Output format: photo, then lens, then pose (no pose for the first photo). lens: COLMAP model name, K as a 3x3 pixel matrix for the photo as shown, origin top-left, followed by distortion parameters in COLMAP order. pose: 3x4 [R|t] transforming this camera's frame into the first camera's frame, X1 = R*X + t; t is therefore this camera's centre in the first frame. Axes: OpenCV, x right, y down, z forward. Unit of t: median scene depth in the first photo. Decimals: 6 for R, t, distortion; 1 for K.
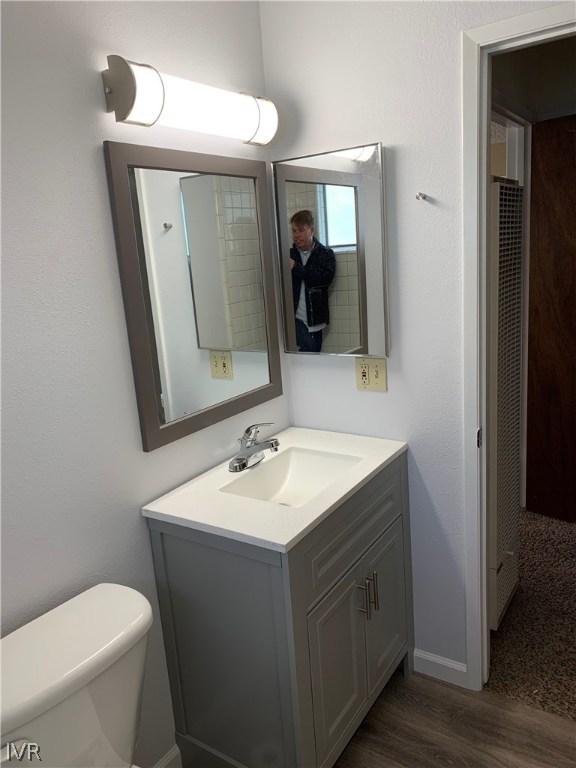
lens RADIAL K [[586.2, 0, 286.5], [0, 586.2, 382.6], [0, 0, 1]] dist [0.027551, -0.038296]
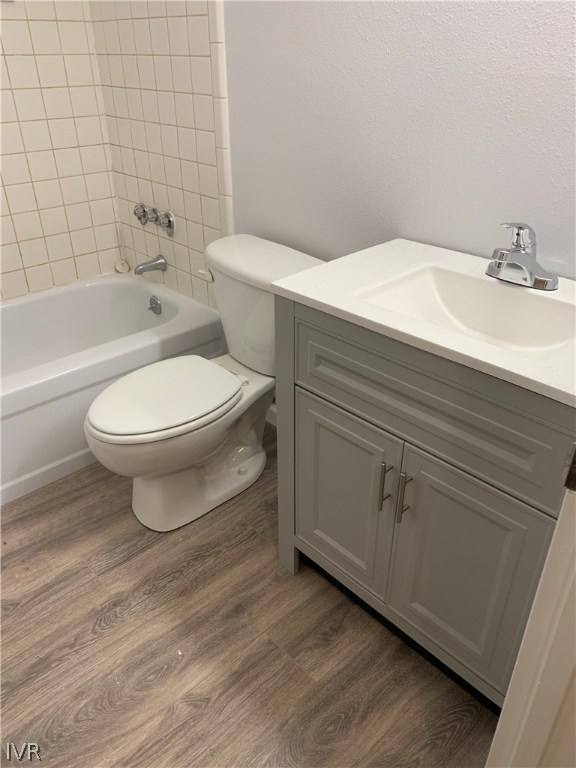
lens RADIAL K [[586.2, 0, 293.0], [0, 586.2, 381.7], [0, 0, 1]] dist [0.027551, -0.038296]
pose [[-0.220824, 0.558442, -0.799612, 0.623209], [-0.198915, 0.776832, 0.597466, -0.132626], [0.954814, 0.290989, -0.060460, 0.845759]]
